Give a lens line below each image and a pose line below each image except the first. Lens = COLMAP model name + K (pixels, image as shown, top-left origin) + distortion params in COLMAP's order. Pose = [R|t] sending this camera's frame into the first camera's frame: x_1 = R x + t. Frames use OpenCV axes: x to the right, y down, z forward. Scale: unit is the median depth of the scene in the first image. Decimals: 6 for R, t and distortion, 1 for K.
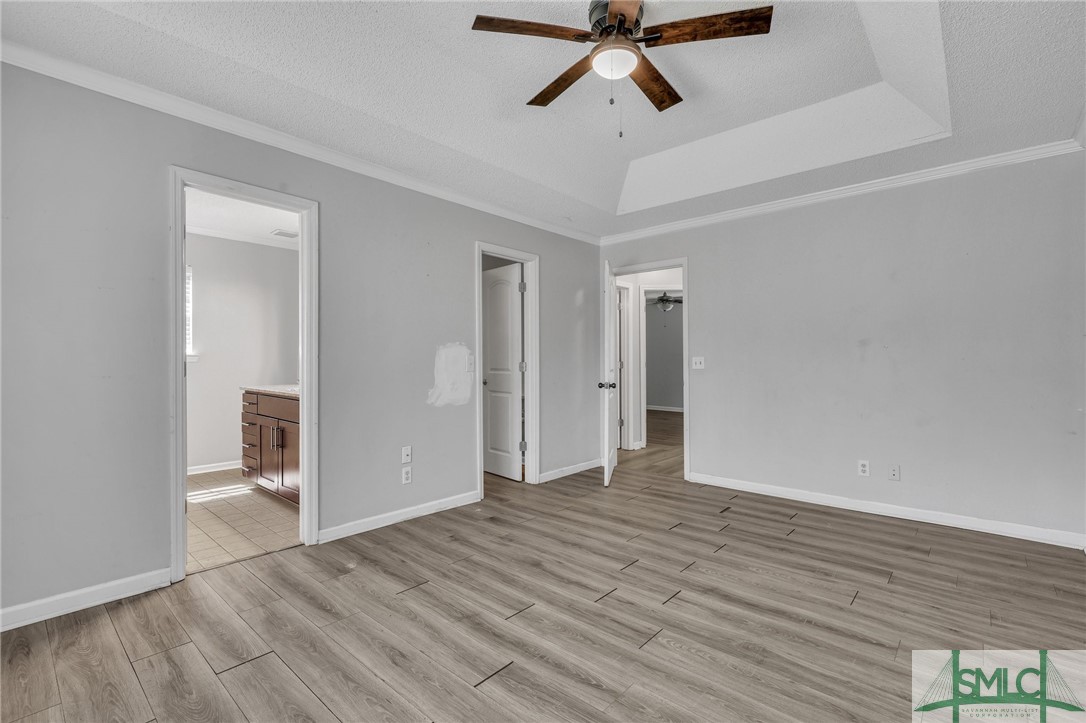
lens RADIAL K [[492.6, 0, 543.7], [0, 492.6, 359.6], [0, 0, 1]] dist [0.000520, -0.000209]
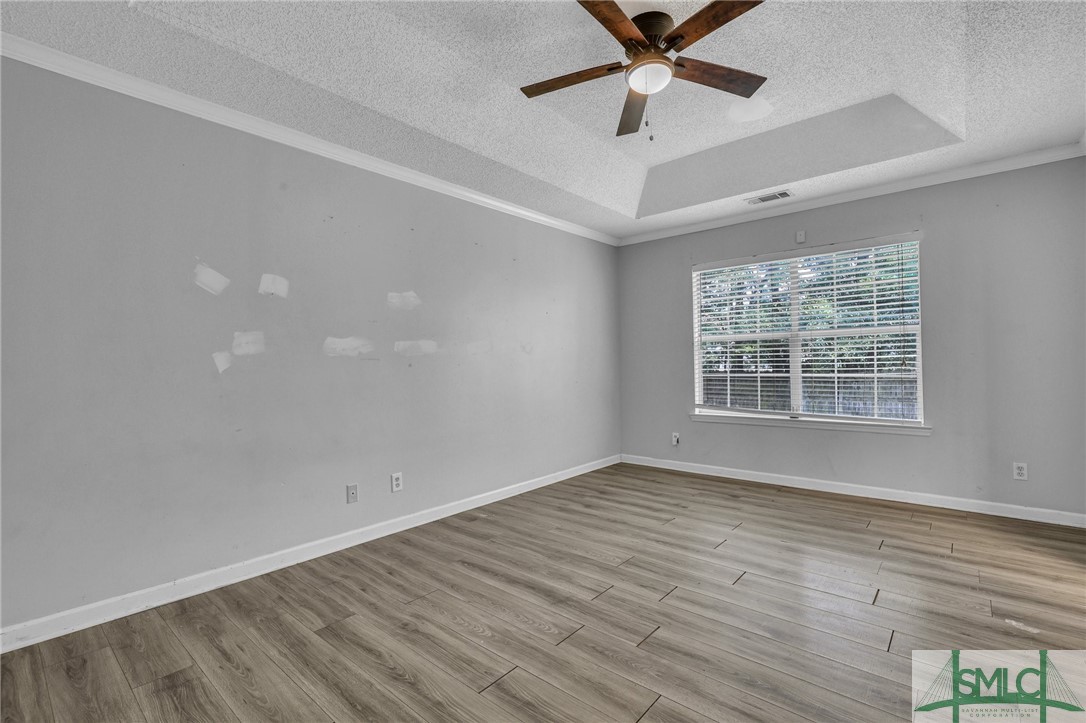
lens RADIAL K [[492.6, 0, 541.4], [0, 492.6, 366.0], [0, 0, 1]] dist [0.000520, -0.000209]
pose [[-0.999835, 0.015740, -0.009047, 0.384842], [0.015689, 0.999861, 0.005676, 0.007991], [0.009135, 0.005533, -0.999943, 1.987223]]
